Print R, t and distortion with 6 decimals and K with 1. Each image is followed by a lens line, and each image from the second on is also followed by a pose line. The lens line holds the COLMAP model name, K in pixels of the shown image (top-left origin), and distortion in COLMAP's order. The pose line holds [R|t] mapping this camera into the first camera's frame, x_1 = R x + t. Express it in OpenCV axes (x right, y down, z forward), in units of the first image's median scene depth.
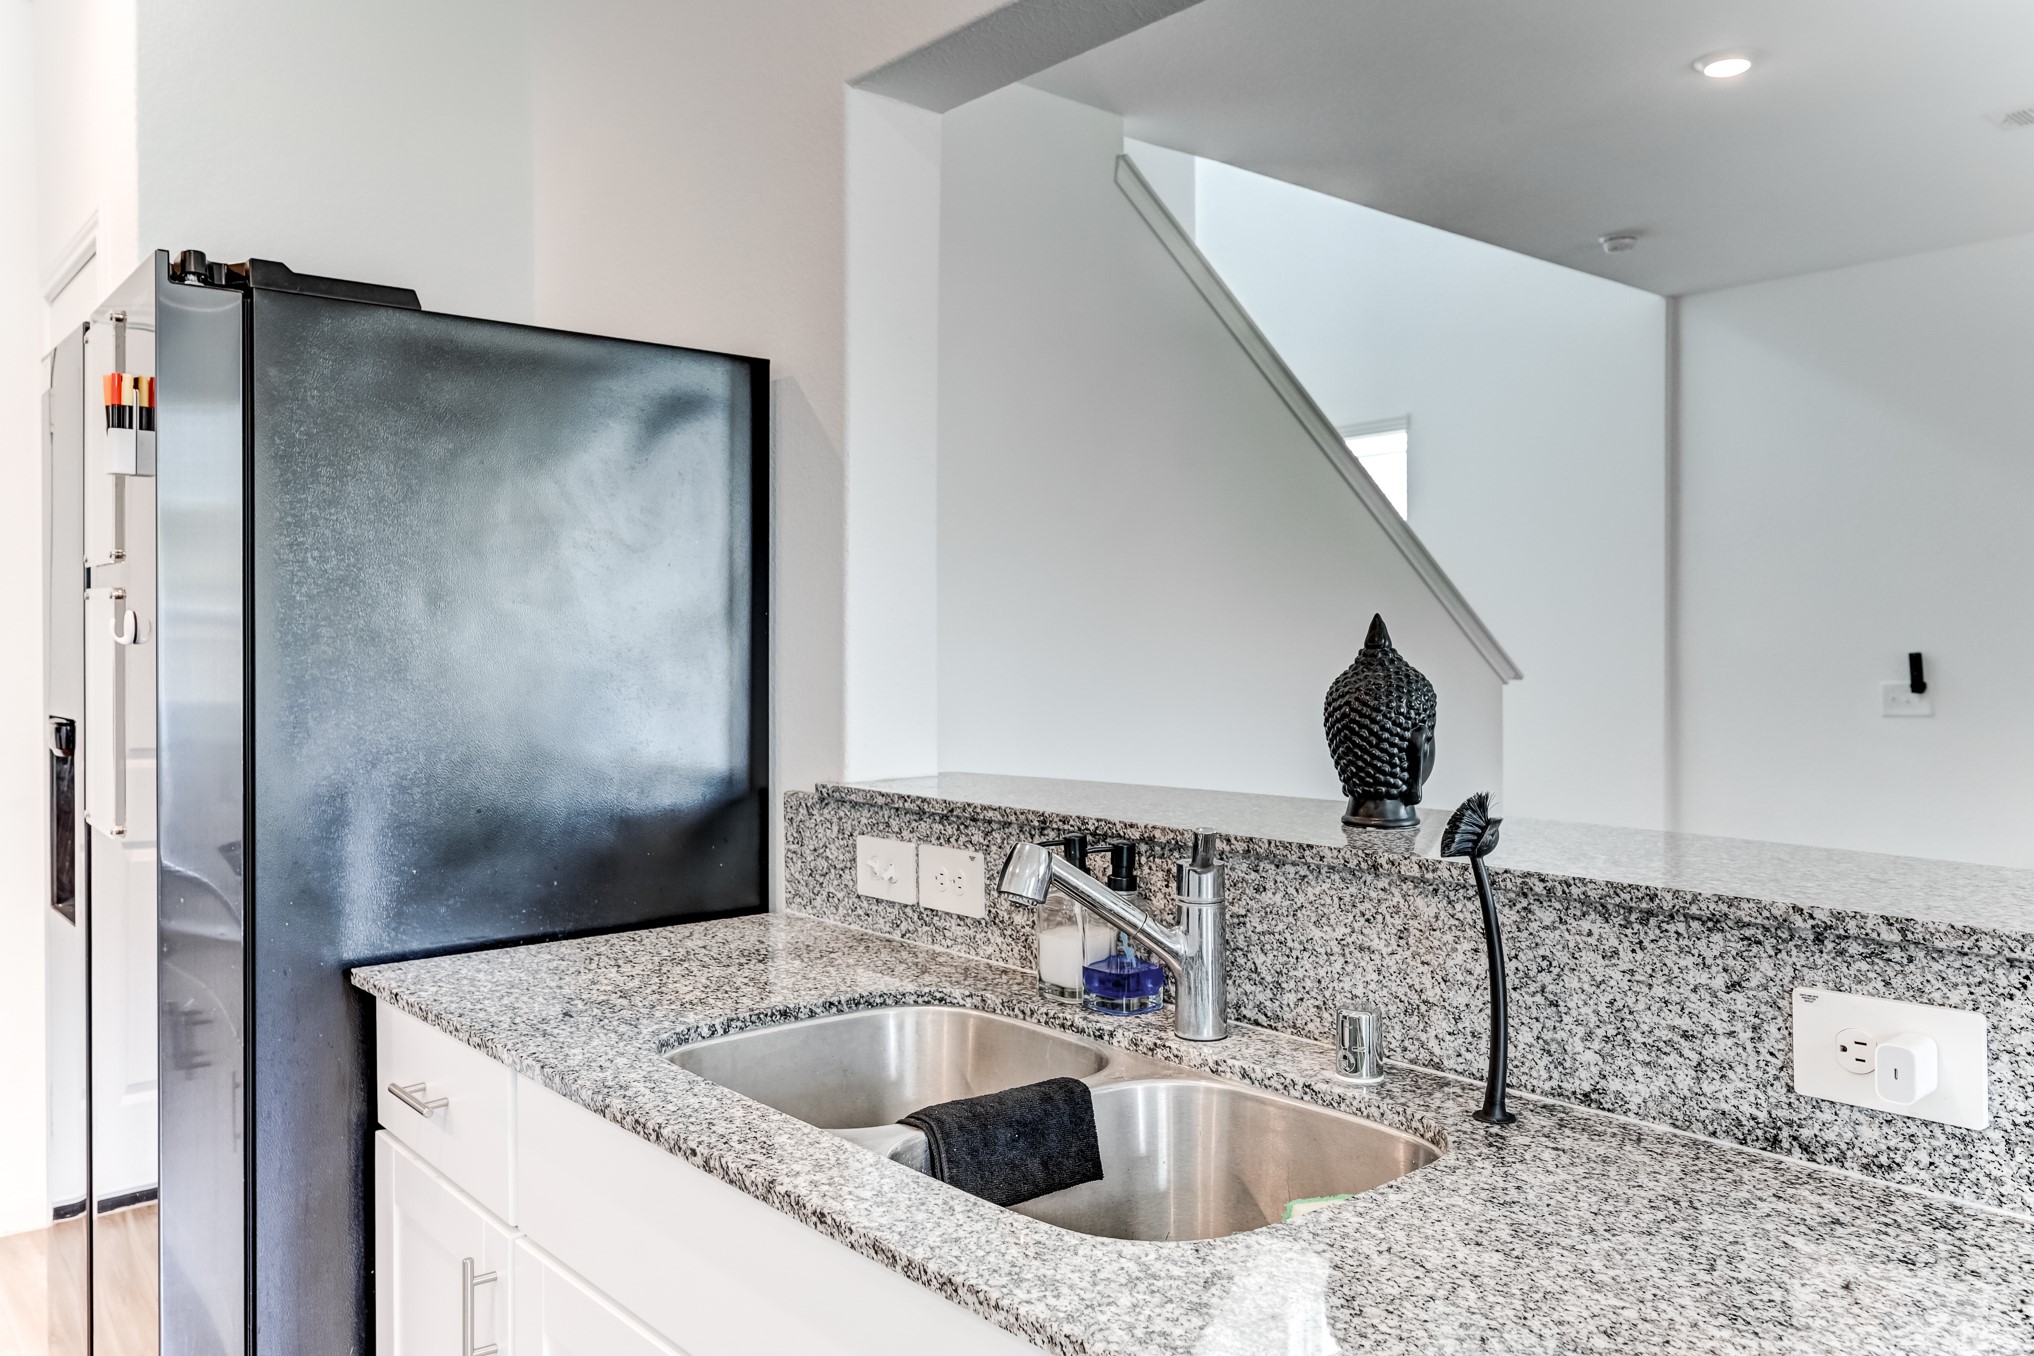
lens RADIAL K [[1527.0, 0, 1012.6], [0, 1527.0, 672.2], [0, 0, 1]] dist [0.000789, -0.000340]
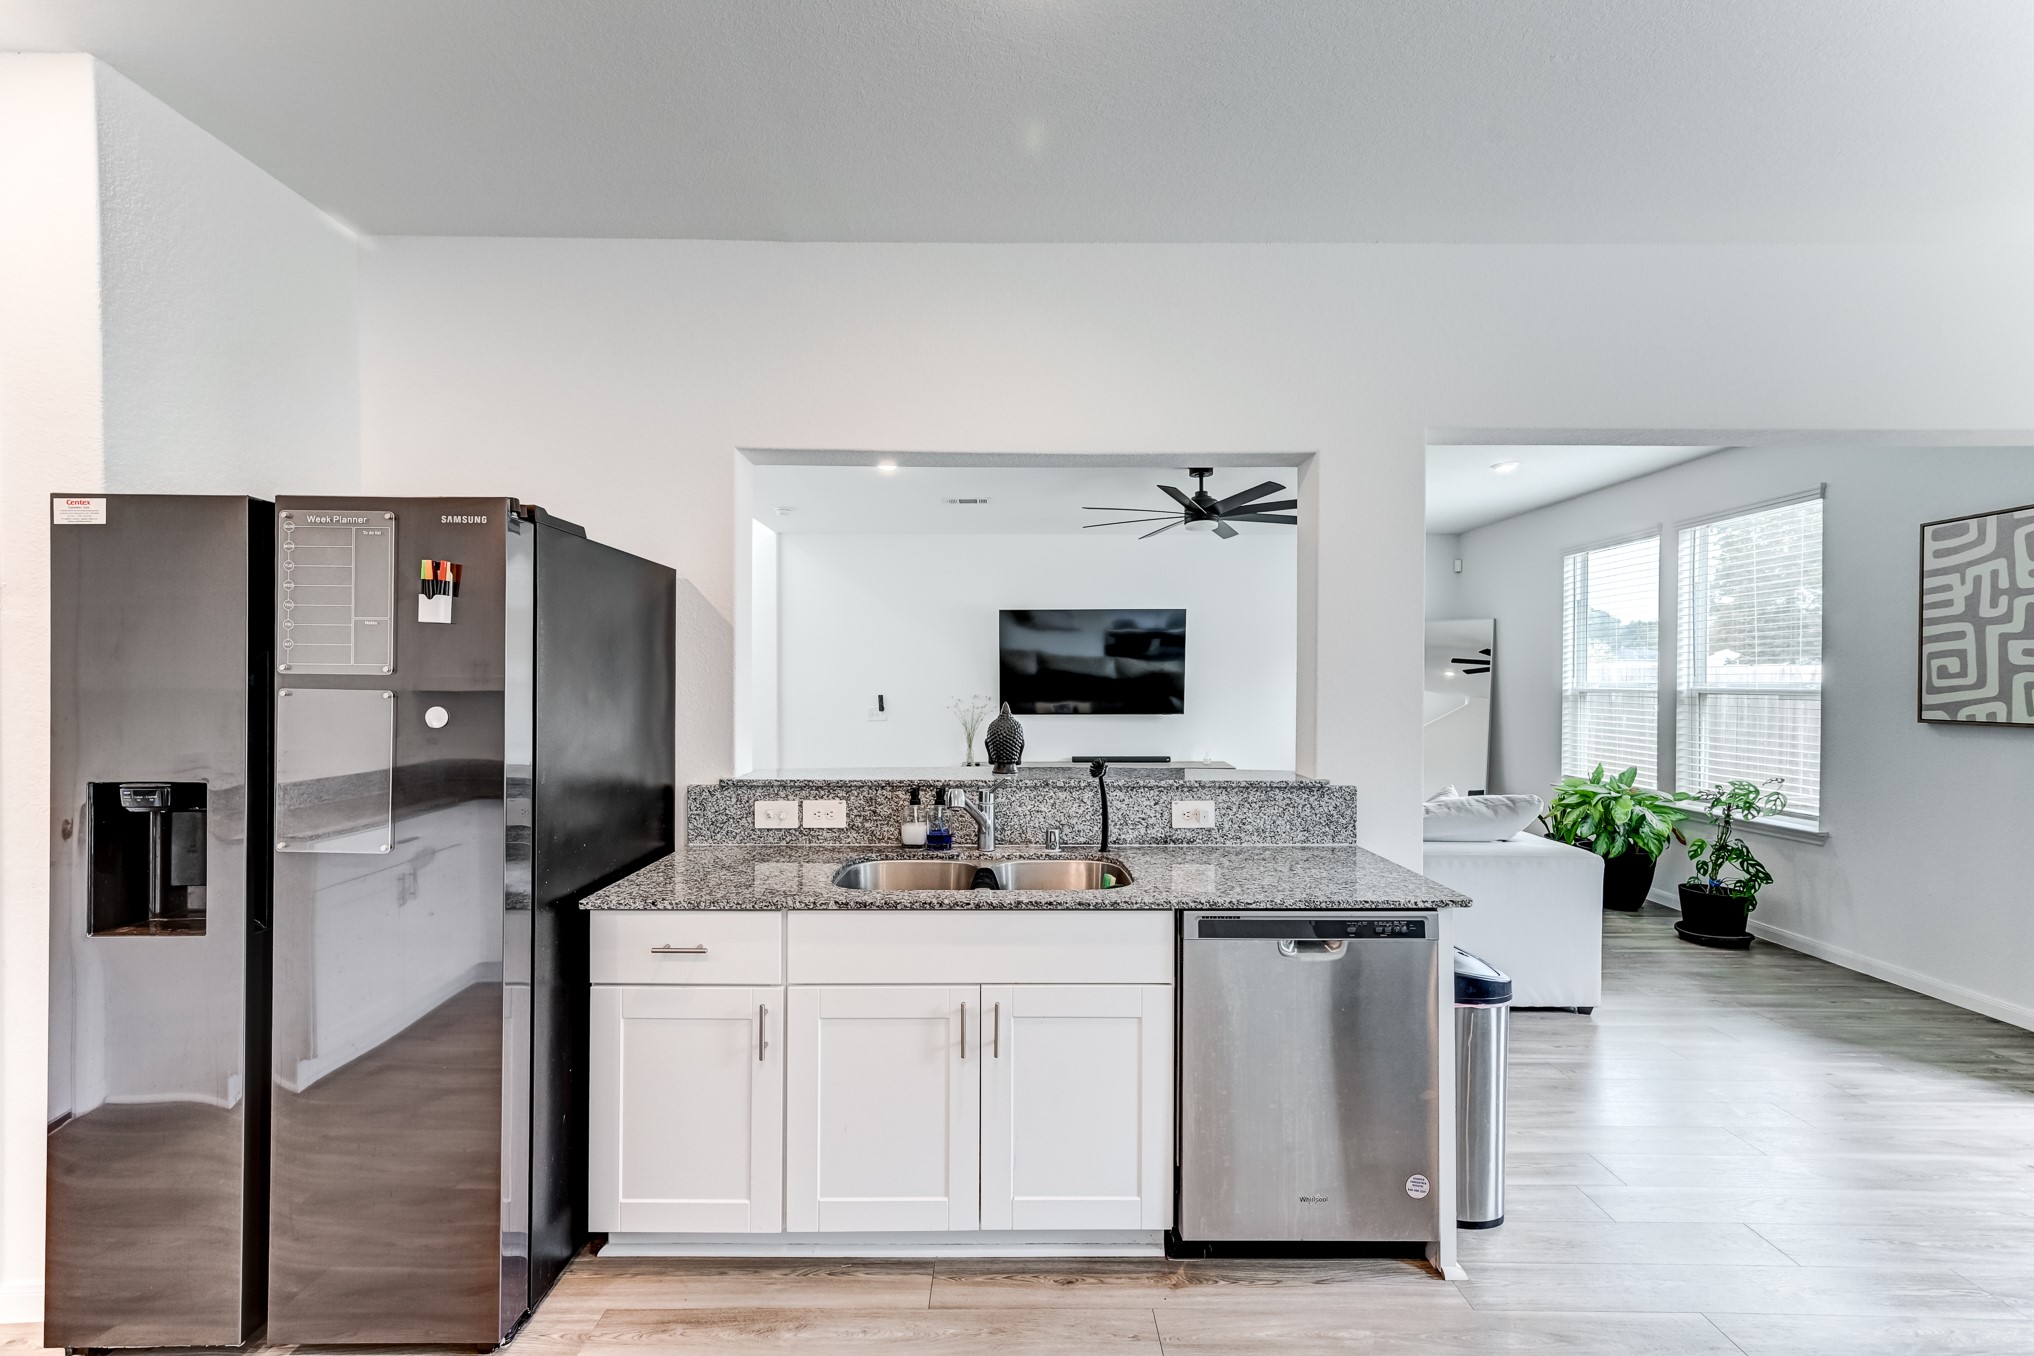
lens RADIAL K [[811.1, 0, 999.0], [0, 811.1, 681.6], [0, 0, 1]] dist [0.000367, 0.000101]
pose [[0.636092, 0.002635, 0.771608, -0.921385], [0.008354, 0.999912, -0.010302, -0.057153], [-0.771568, 0.012998, 0.636014, 0.000822]]
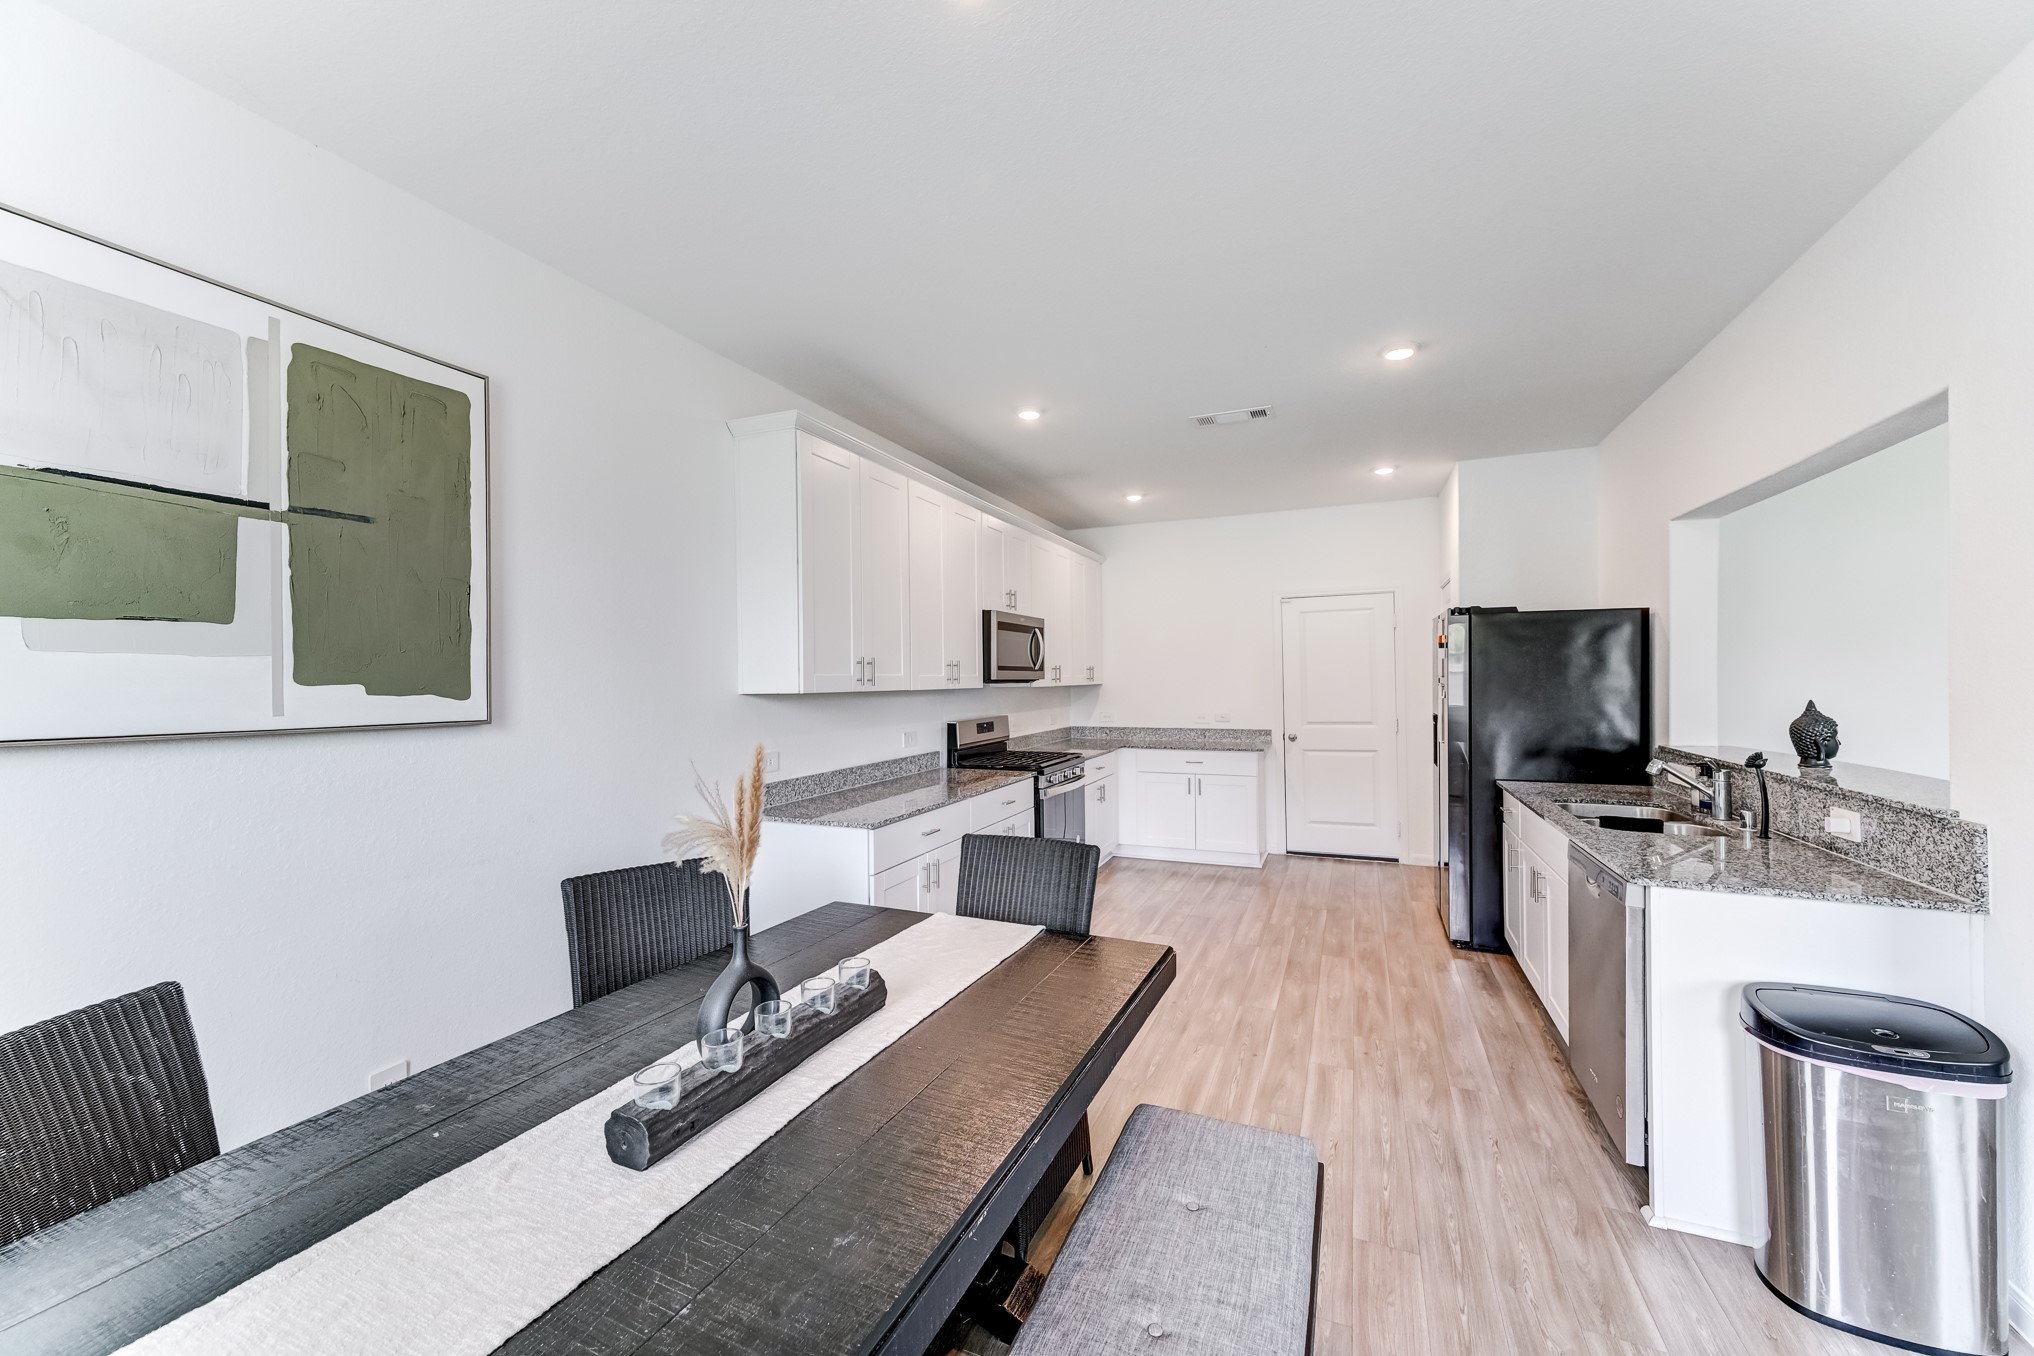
lens RADIAL K [[783.9, 0, 1013.7], [0, 783.9, 677.5], [0, 0, 1]] dist [0.007257, 0.000441]
pose [[0.451003, -0.000800, -0.892522, 0.886482], [-0.007673, 0.999959, -0.004773, -0.059278], [0.892489, 0.009001, 0.450979, -1.122754]]
